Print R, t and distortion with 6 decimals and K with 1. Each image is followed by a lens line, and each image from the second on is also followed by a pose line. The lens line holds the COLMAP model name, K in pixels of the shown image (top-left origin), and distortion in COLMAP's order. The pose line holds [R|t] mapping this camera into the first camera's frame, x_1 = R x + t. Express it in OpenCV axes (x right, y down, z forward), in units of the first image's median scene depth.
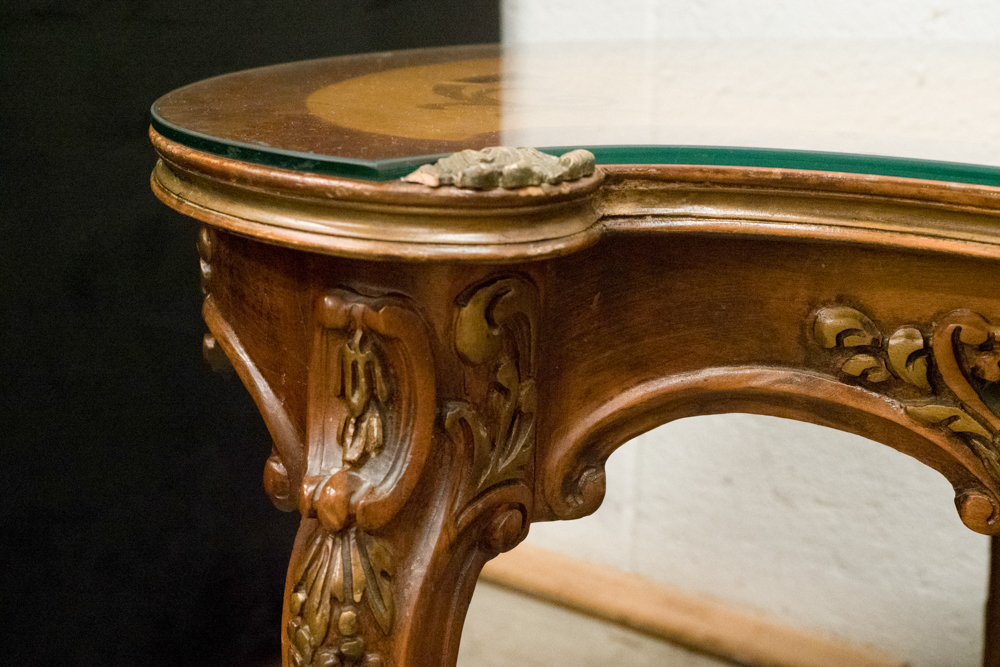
lens RADIAL K [[1537.4, 0, 500.0], [0, 1537.4, 333.5], [0, 0, 1]] dist [0.050189, 0.062752]
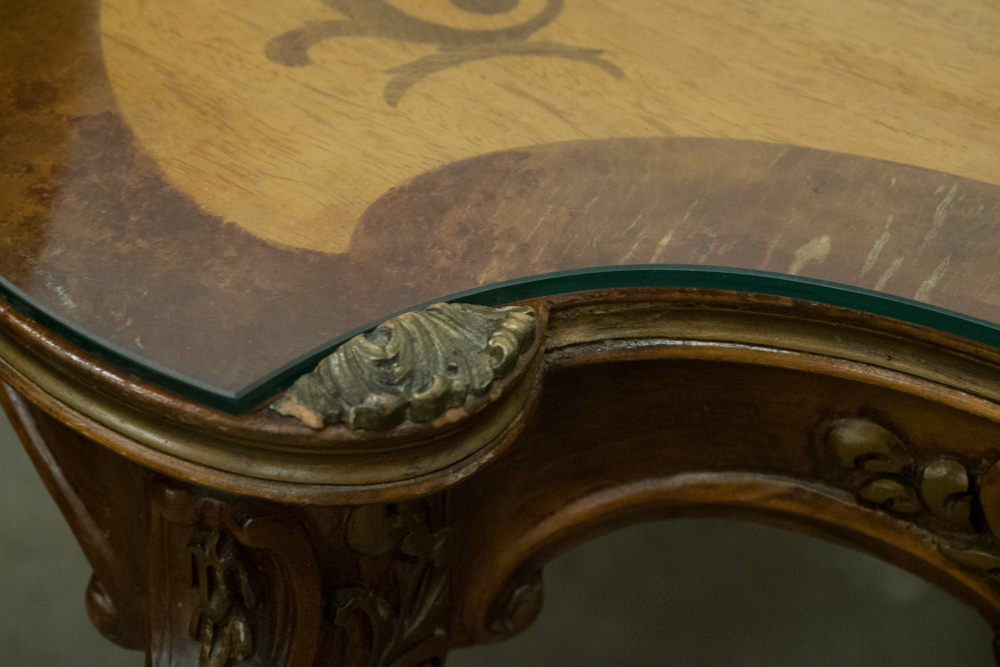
lens RADIAL K [[2295.3, 0, 500.0], [0, 2295.3, 333.5], [0, 0, 1]] dist [0.046069, -0.036731]
pose [[0.997930, -0.024569, 0.059425, -0.017666], [-0.000260, 0.922584, 0.385796, -0.491870], [-0.064304, -0.385013, 0.920668, 0.013082]]
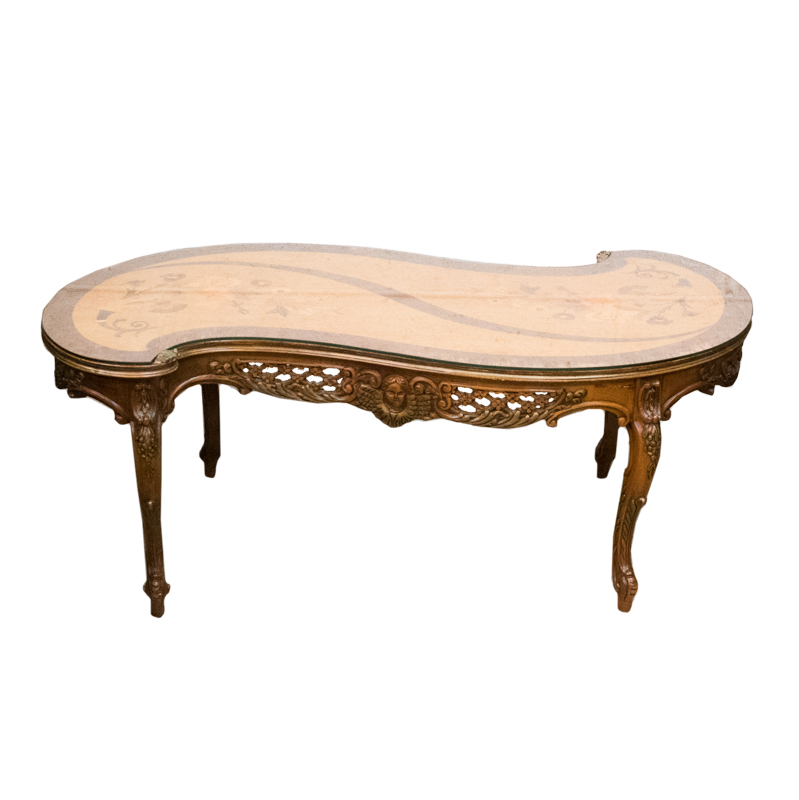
lens RADIAL K [[1335.3, 0, 399.5], [0, 1335.3, 400.0], [0, 0, 1]] dist [0.222999, -0.051770]
pose [[0.791185, -0.254898, 0.555926, -1.962153], [0.161093, 0.963762, 0.212630, -0.803829], [-0.589980, -0.078674, 0.803576, -3.256875]]
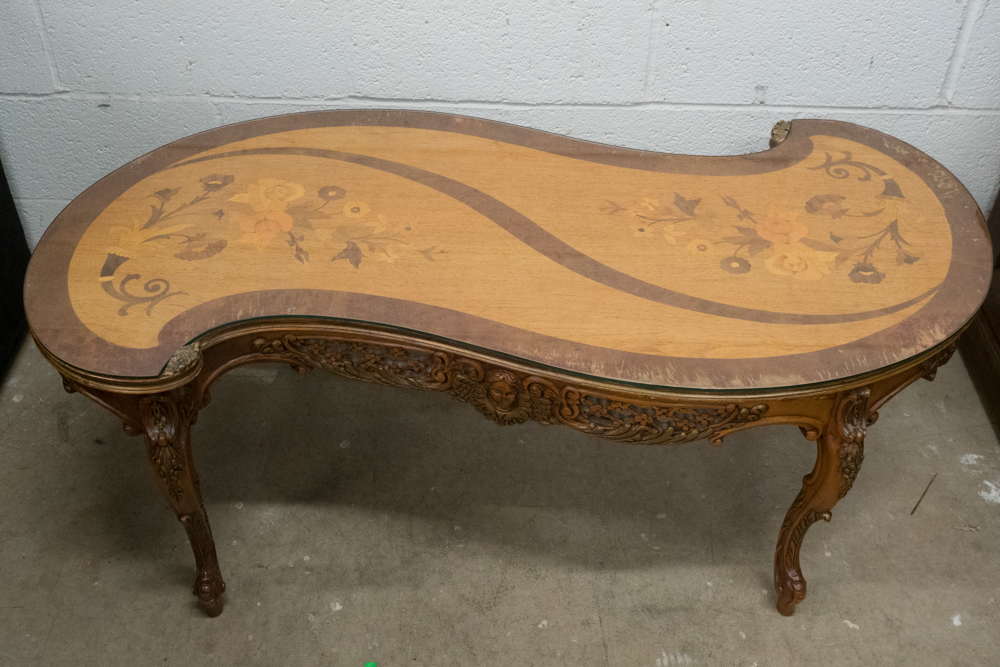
lens RADIAL K [[1076.2, 0, 500.0], [0, 1076.2, 333.5], [0, 0, 1]] dist [0.072472, 0.011636]
pose [[0.809782, -0.386269, 0.441645, -0.516872], [0.163434, 0.871428, 0.462497, -1.253941], [-0.563510, -0.302342, 0.768795, -1.541225]]
